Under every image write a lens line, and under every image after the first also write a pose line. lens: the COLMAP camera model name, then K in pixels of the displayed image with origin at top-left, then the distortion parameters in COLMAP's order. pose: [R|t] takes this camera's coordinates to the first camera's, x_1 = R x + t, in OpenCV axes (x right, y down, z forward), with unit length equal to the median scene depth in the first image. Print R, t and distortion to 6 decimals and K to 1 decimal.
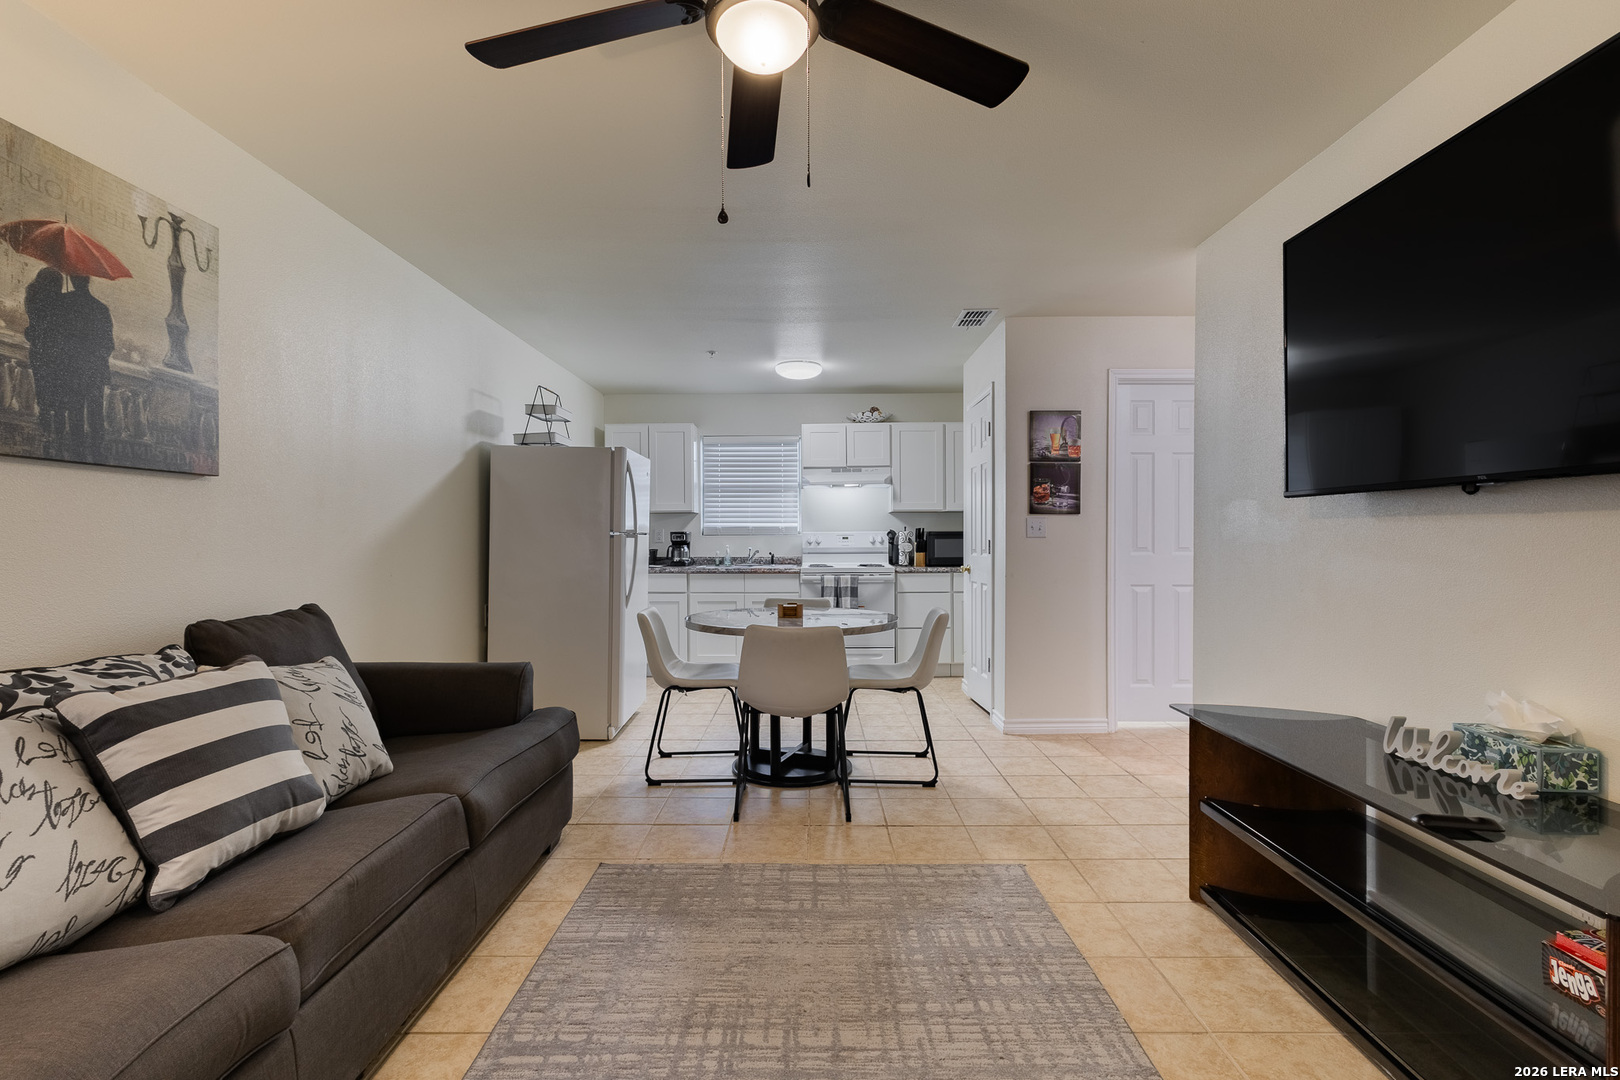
lens RADIAL K [[734.2, 0, 810.0], [0, 734.2, 540.0], [0, 0, 1]] dist [0.001658, -0.000377]
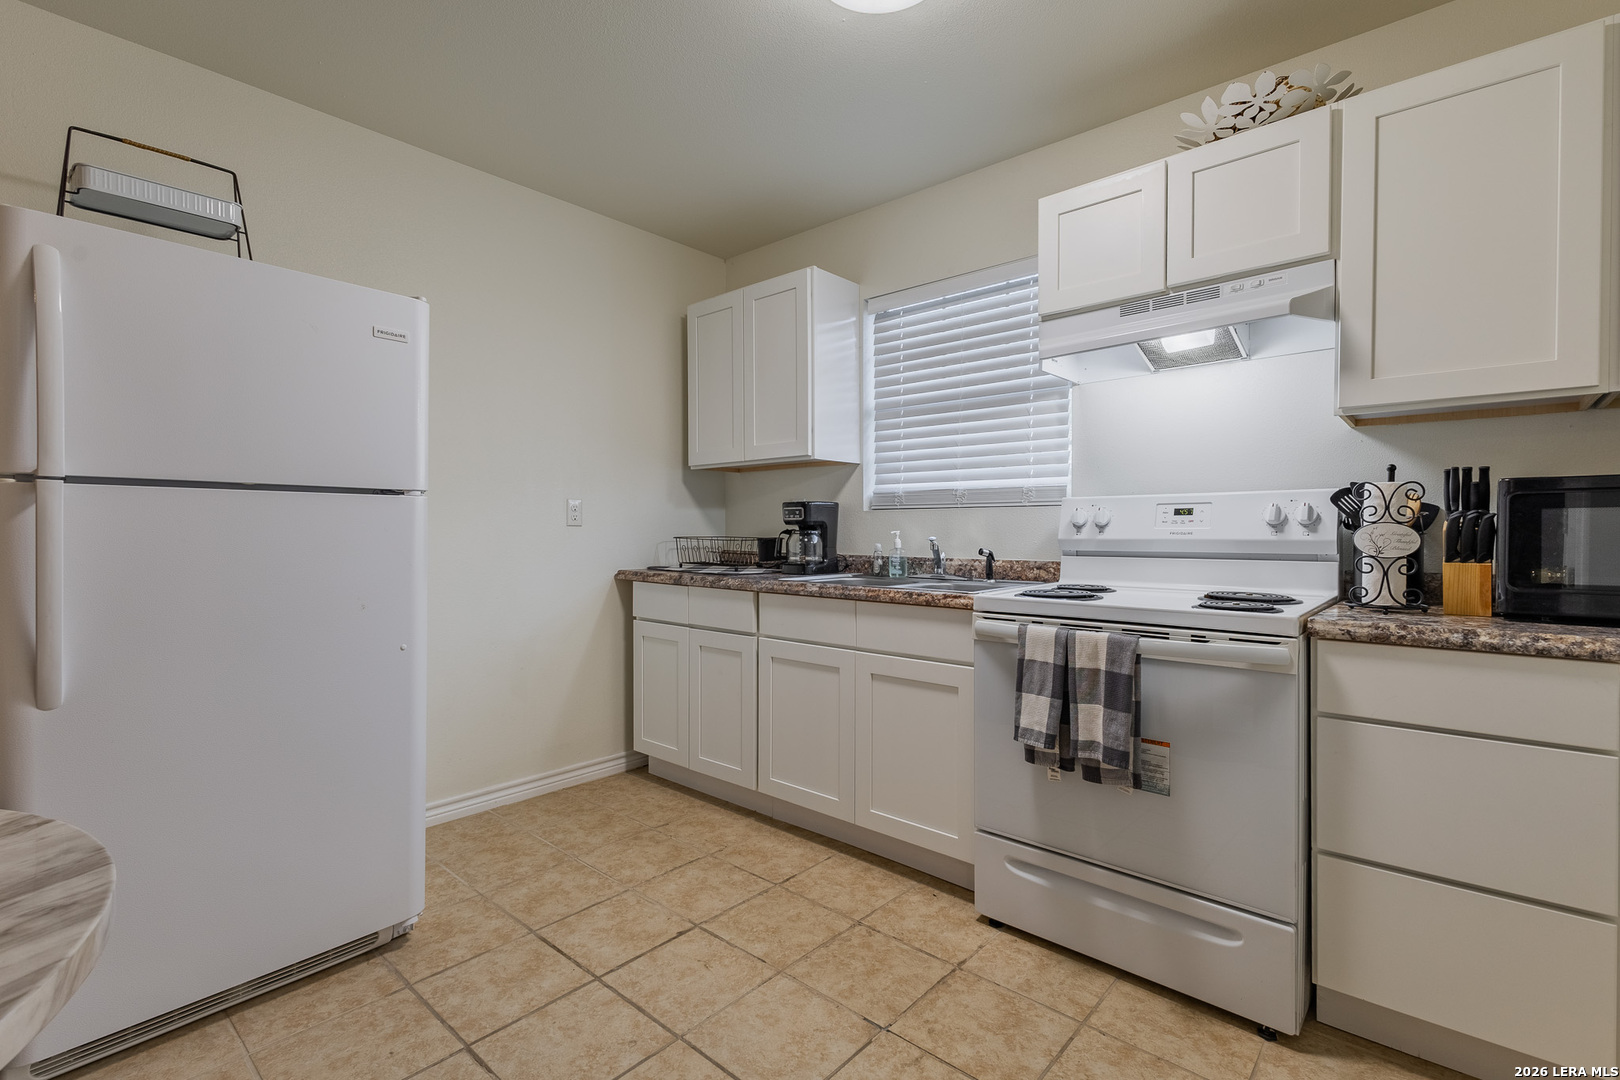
lens RADIAL K [[734.2, 0, 810.0], [0, 734.2, 540.0], [0, 0, 1]] dist [0.001658, -0.000377]
pose [[0.754003, 0.014908, -0.656702, 0.143753], [-0.009138, 0.999884, 0.012206, 0.007920], [0.656808, -0.003202, 0.754051, 0.642827]]
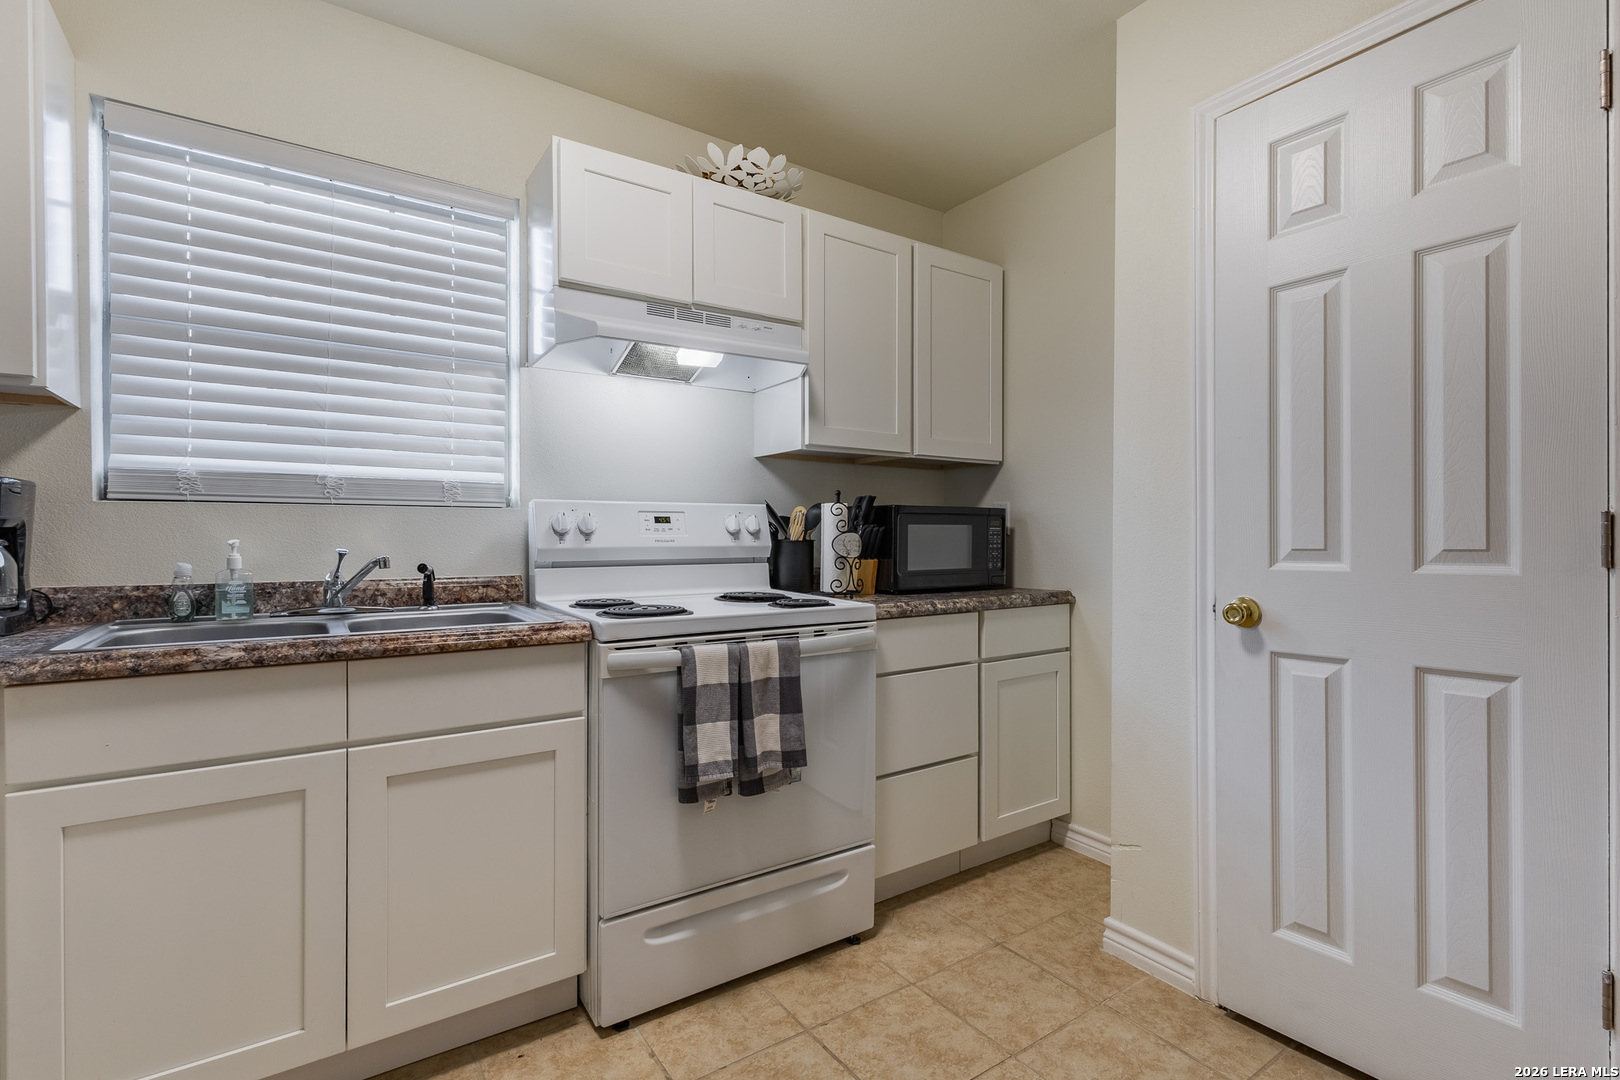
lens RADIAL K [[734.5, 0, 810.0], [0, 734.5, 544.3], [0, 0, 1]] dist [0.001406, 0.000155]
pose [[0.823732, 0.000518, 0.566979, -0.093826], [-0.001592, 0.999998, 0.001400, 0.008365], [-0.566977, -0.002056, 0.823731, 0.685938]]
